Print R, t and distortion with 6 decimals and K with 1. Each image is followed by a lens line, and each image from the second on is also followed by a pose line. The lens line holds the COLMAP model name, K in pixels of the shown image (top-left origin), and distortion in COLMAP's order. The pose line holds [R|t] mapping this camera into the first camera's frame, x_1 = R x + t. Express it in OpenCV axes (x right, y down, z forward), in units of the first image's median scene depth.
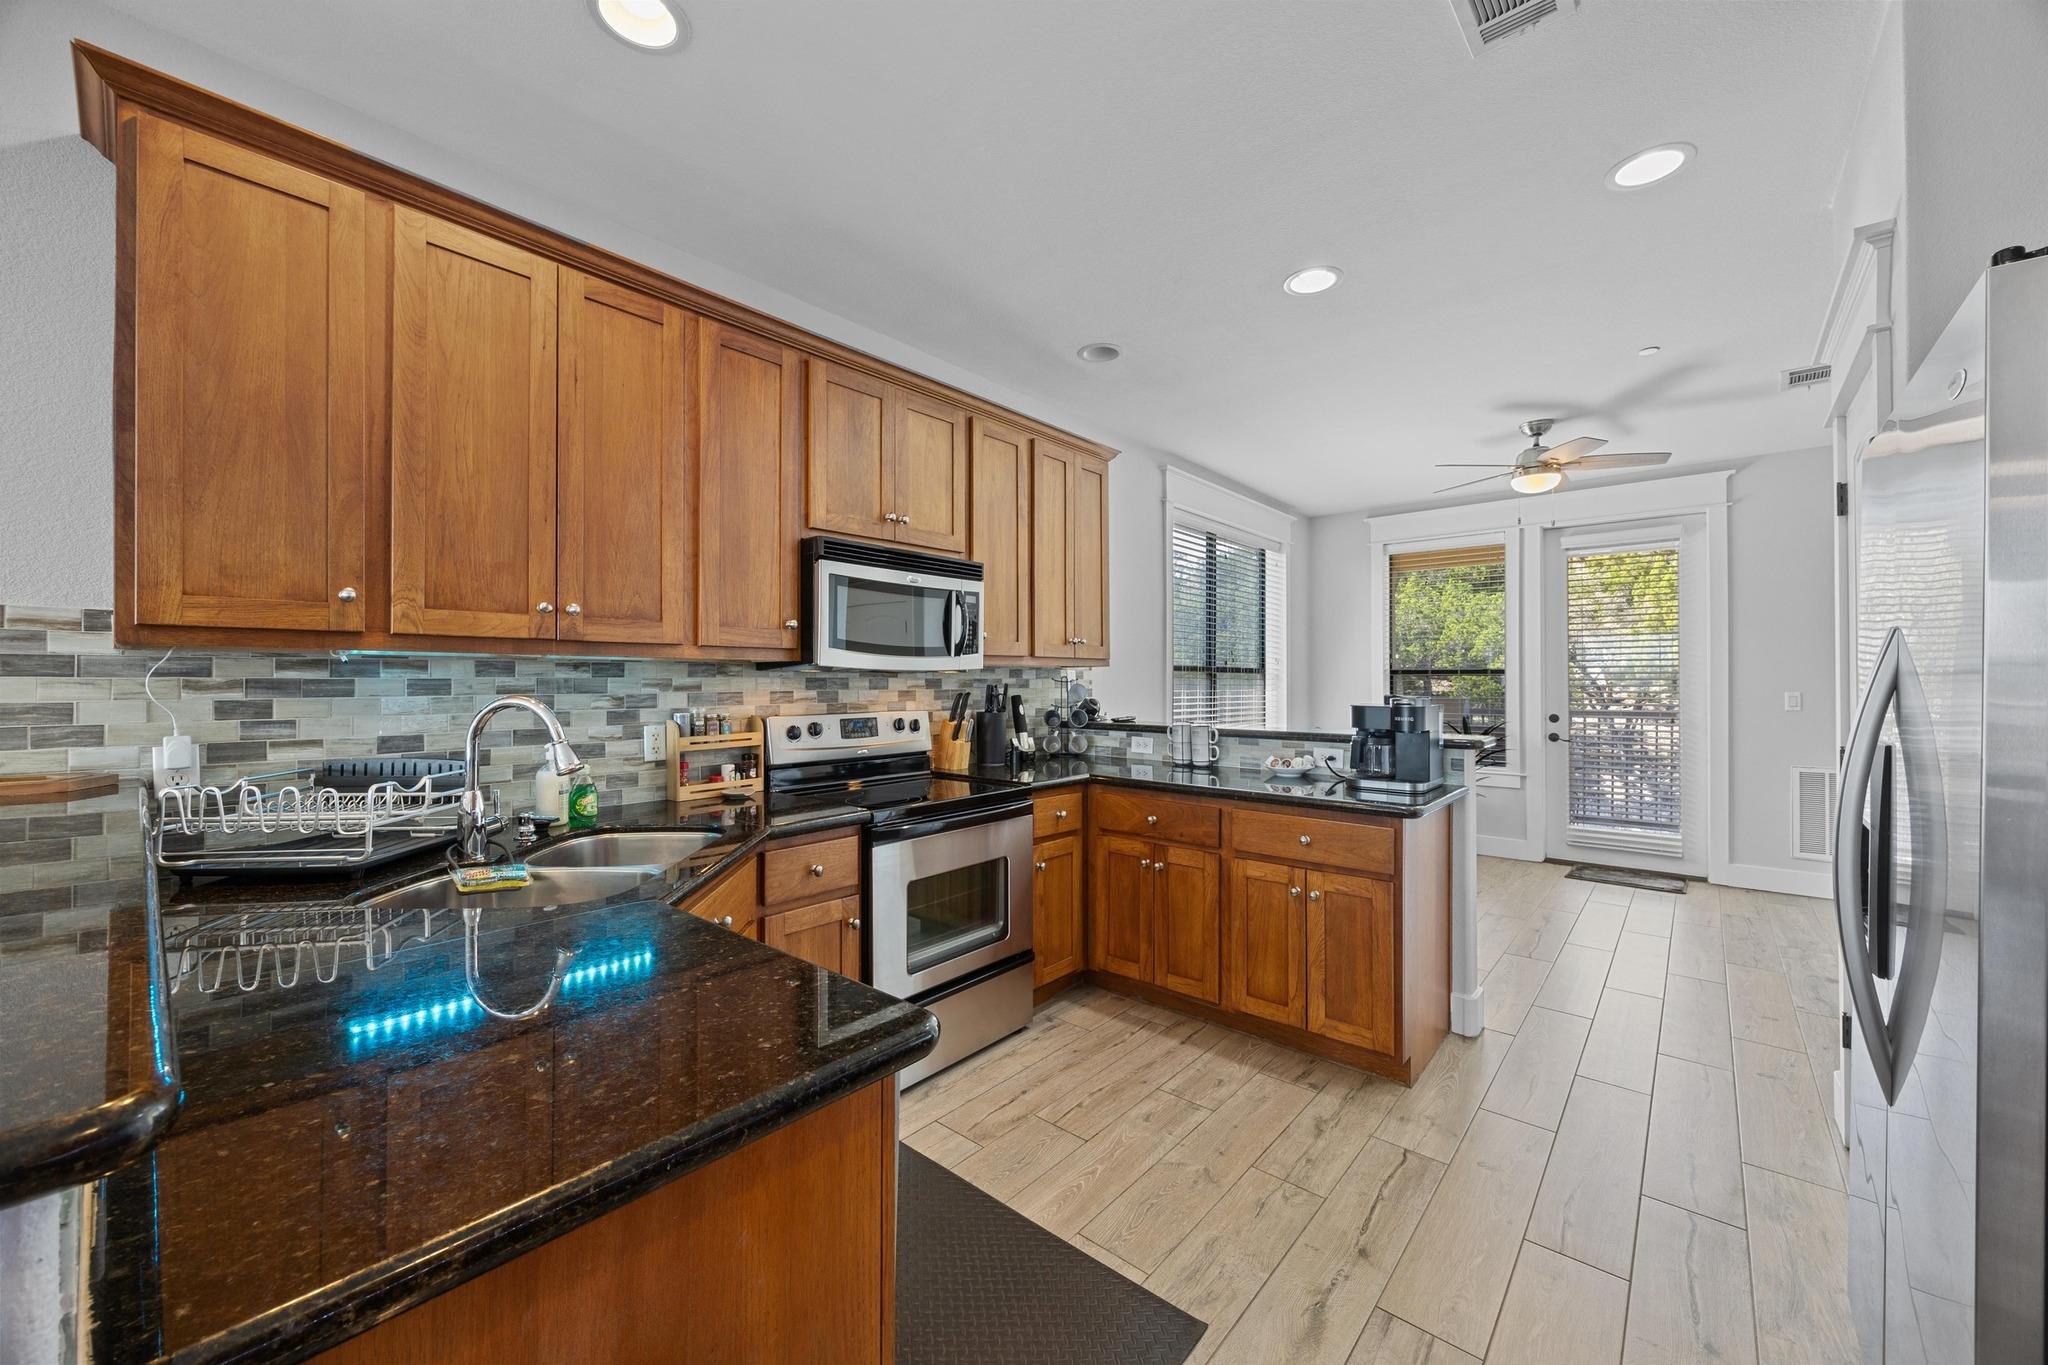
lens RADIAL K [[777.9, 0, 1024.0], [0, 777.9, 682.5], [0, 0, 1]] dist [-0.000447, -0.000159]
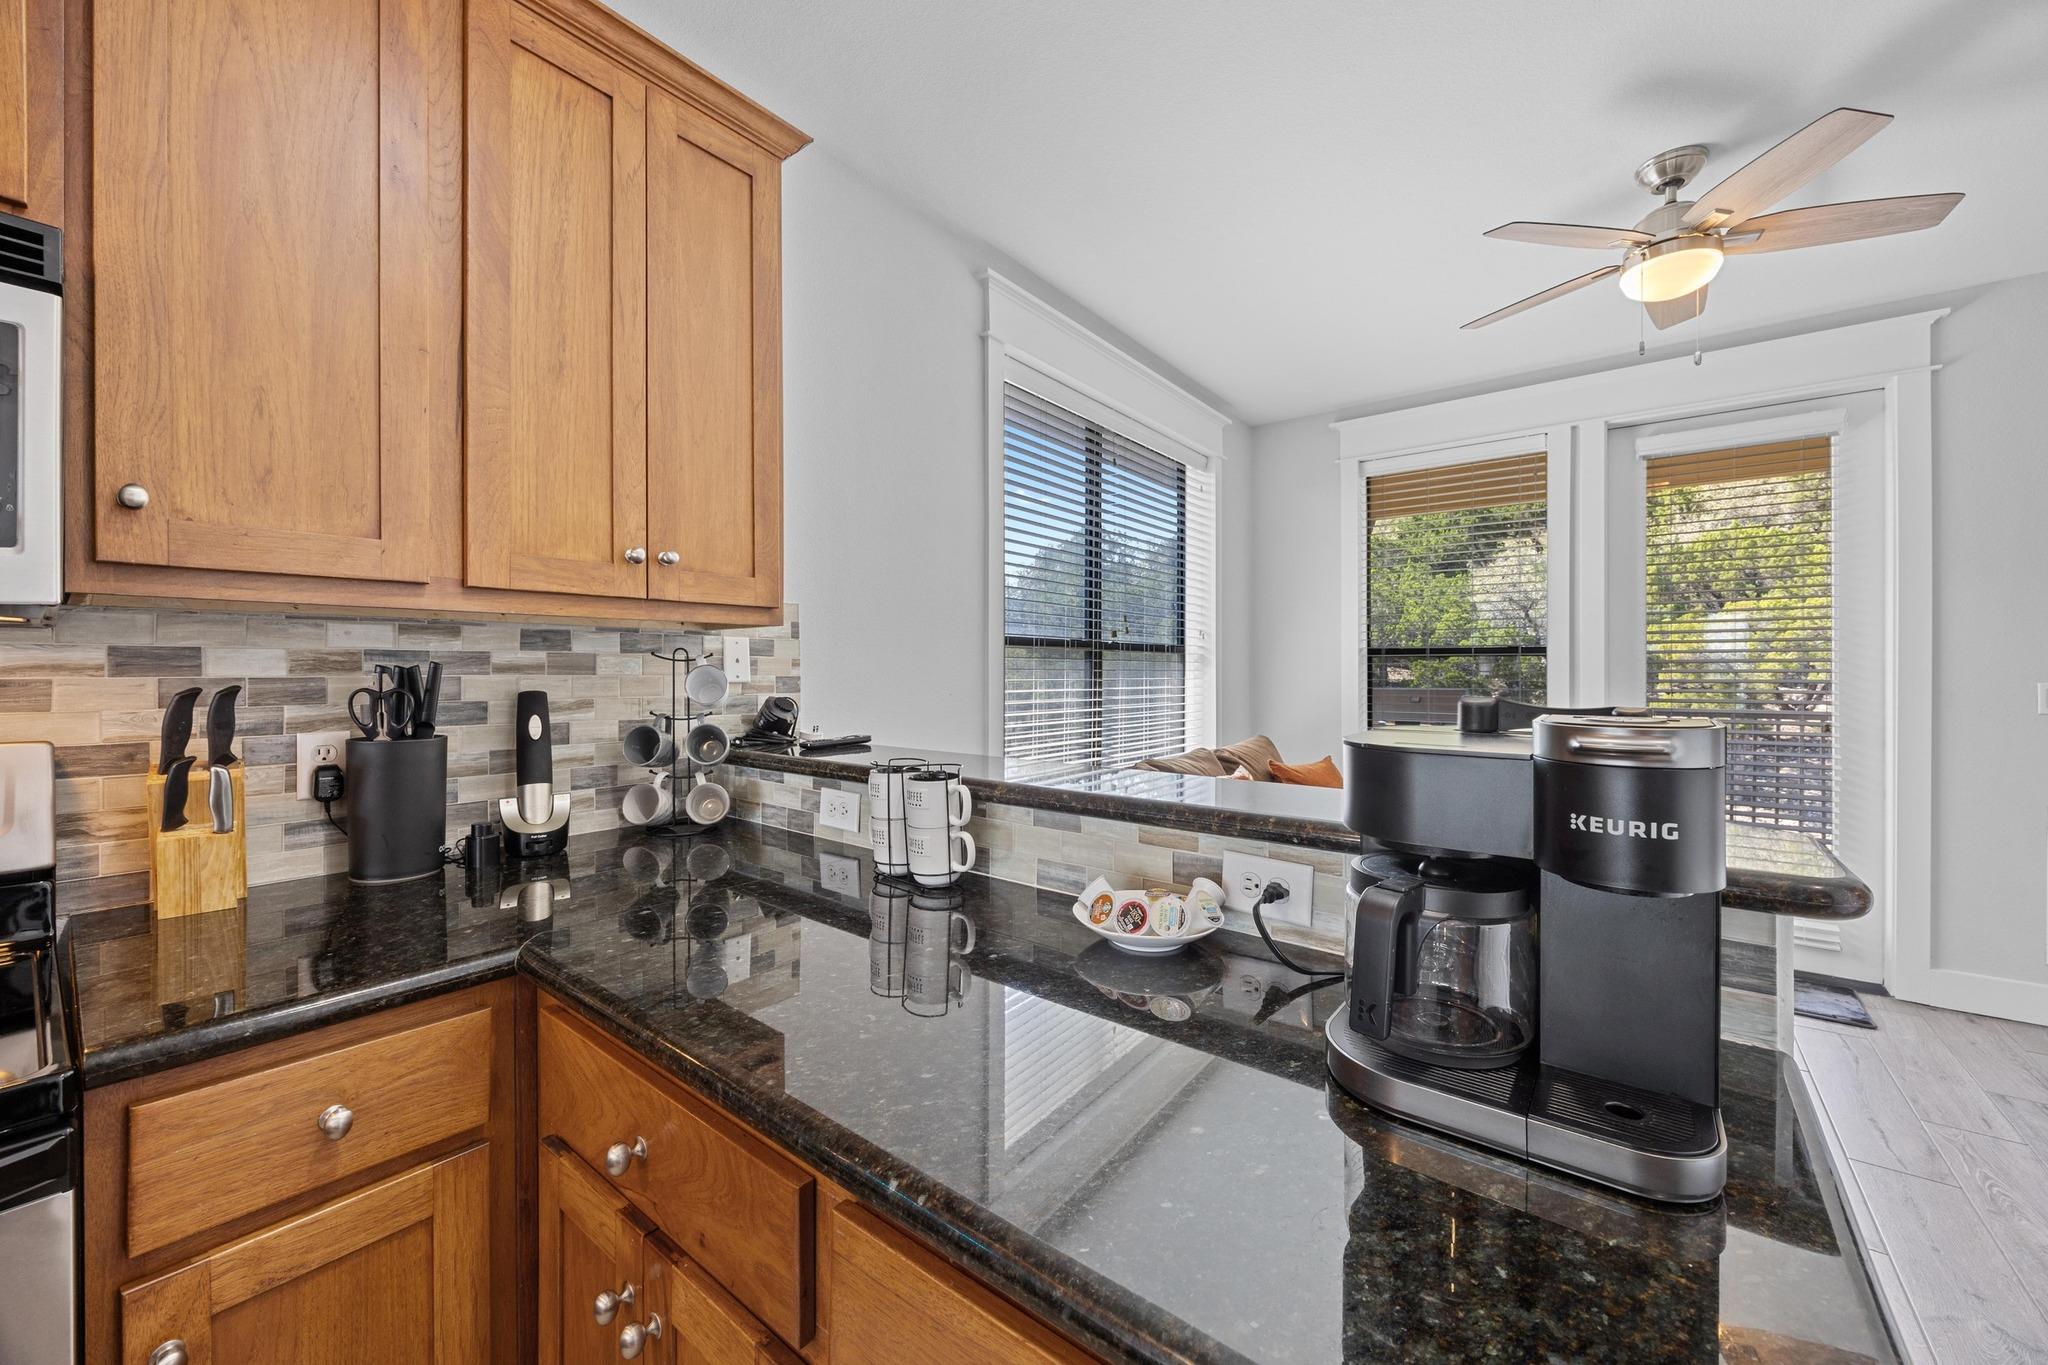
lens RADIAL K [[779.6, 0, 1018.6], [0, 779.6, 670.1], [0, 0, 1]] dist [-0.003064, -0.000608]
pose [[0.998882, 0.001000, 0.047257, 0.176896], [-0.001020, 0.999999, 0.000393, 0.003129], [-0.047257, -0.000440, 0.998883, 0.441512]]
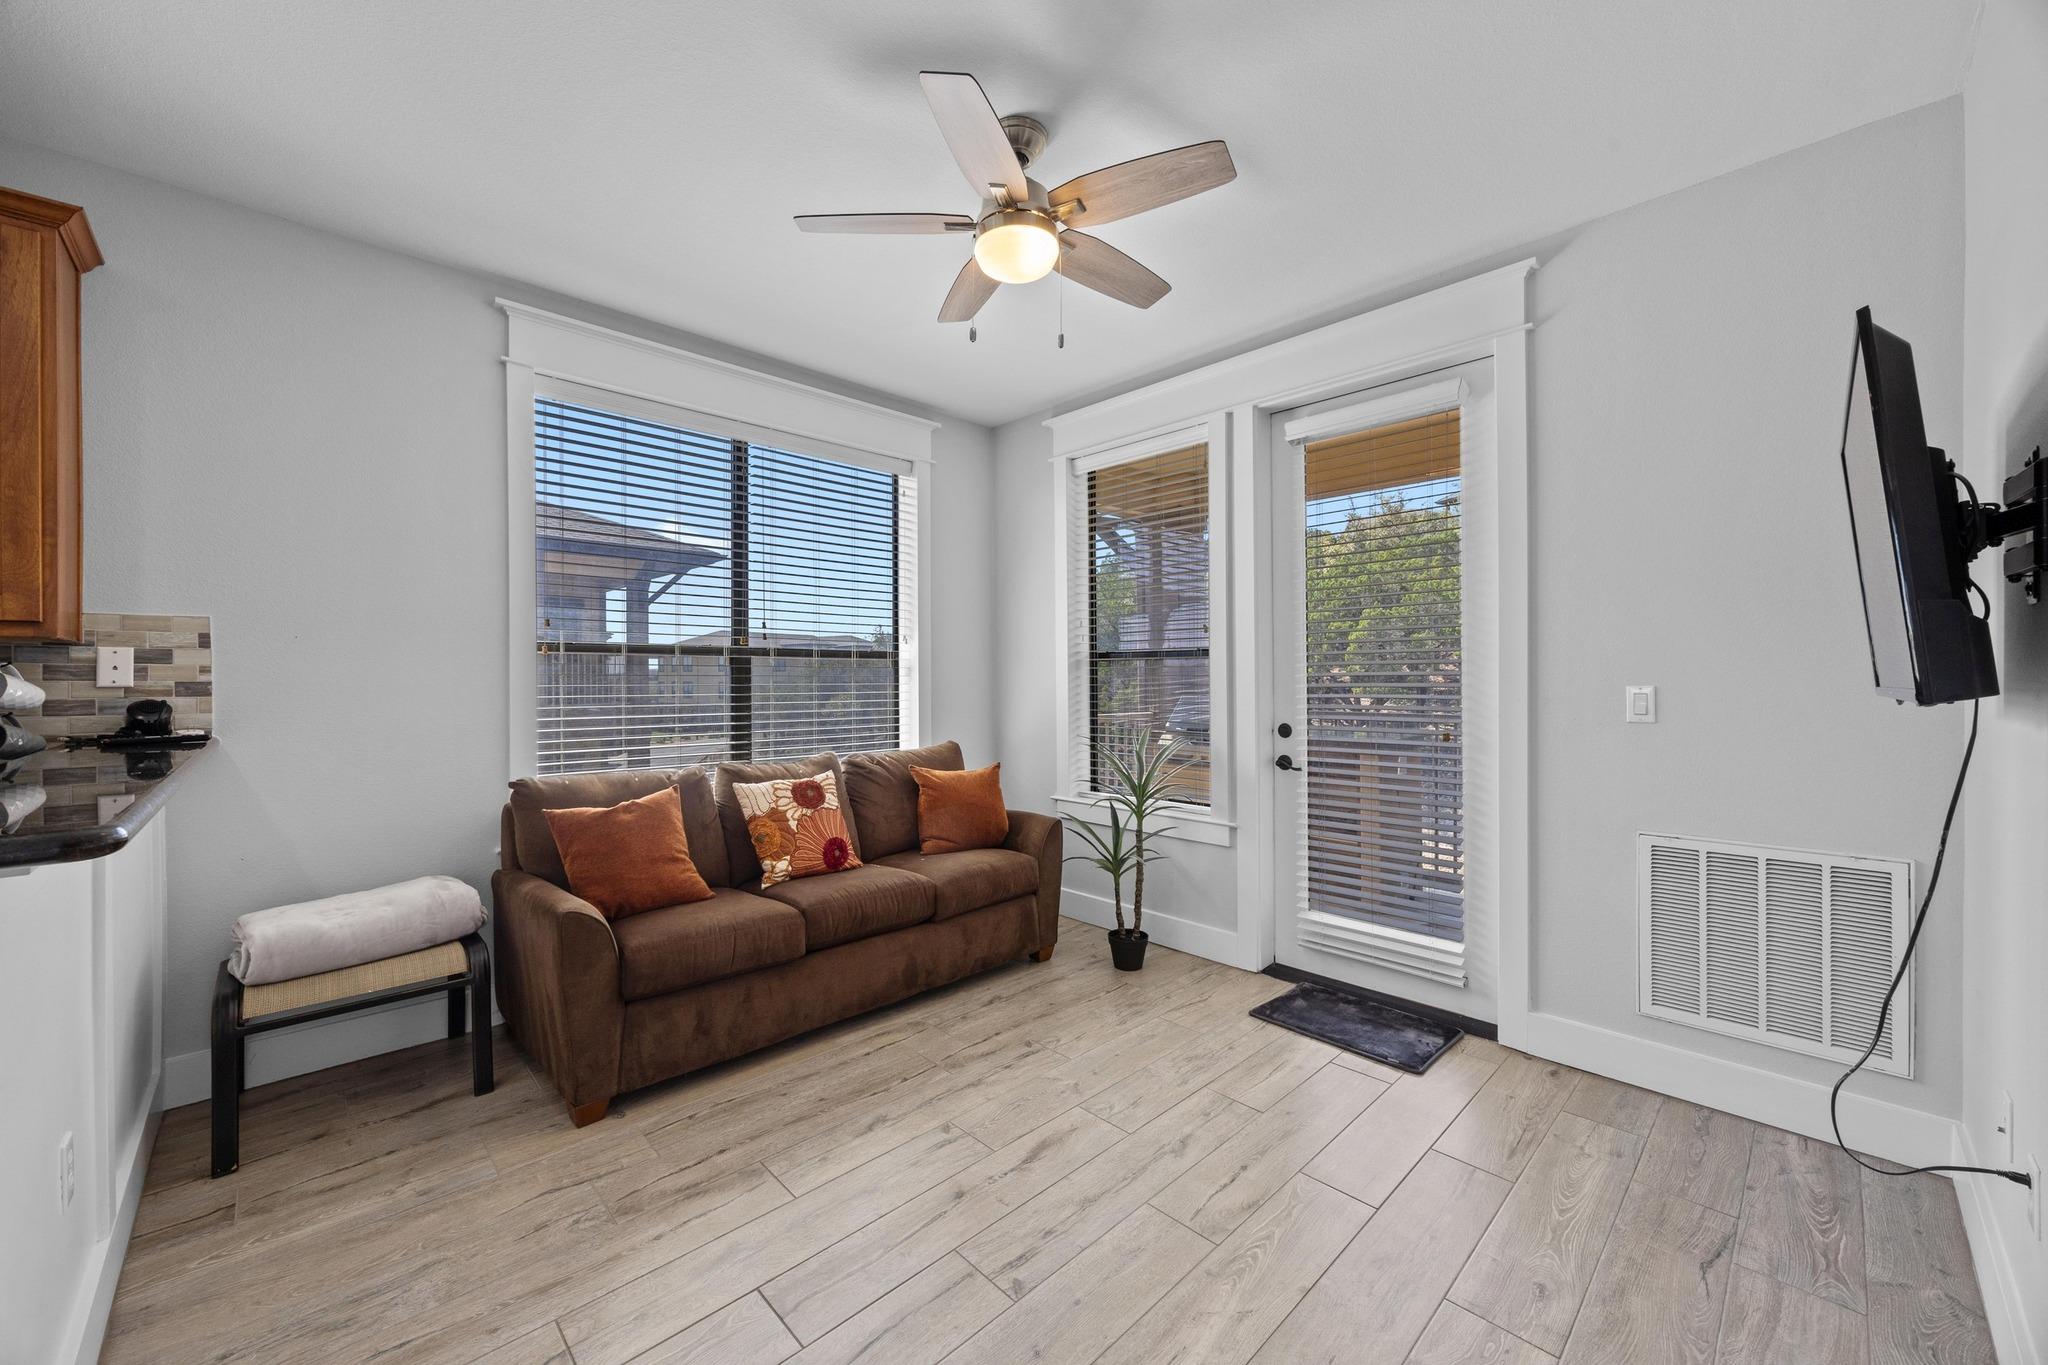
lens RADIAL K [[779.6, 0, 1018.6], [0, 779.6, 670.1], [0, 0, 1]] dist [-0.003064, -0.000608]
pose [[0.995905, -0.005236, -0.090257, 0.611385], [0.004270, 0.999931, -0.010898, 0.007030], [0.090308, 0.010468, 0.995859, 0.449419]]
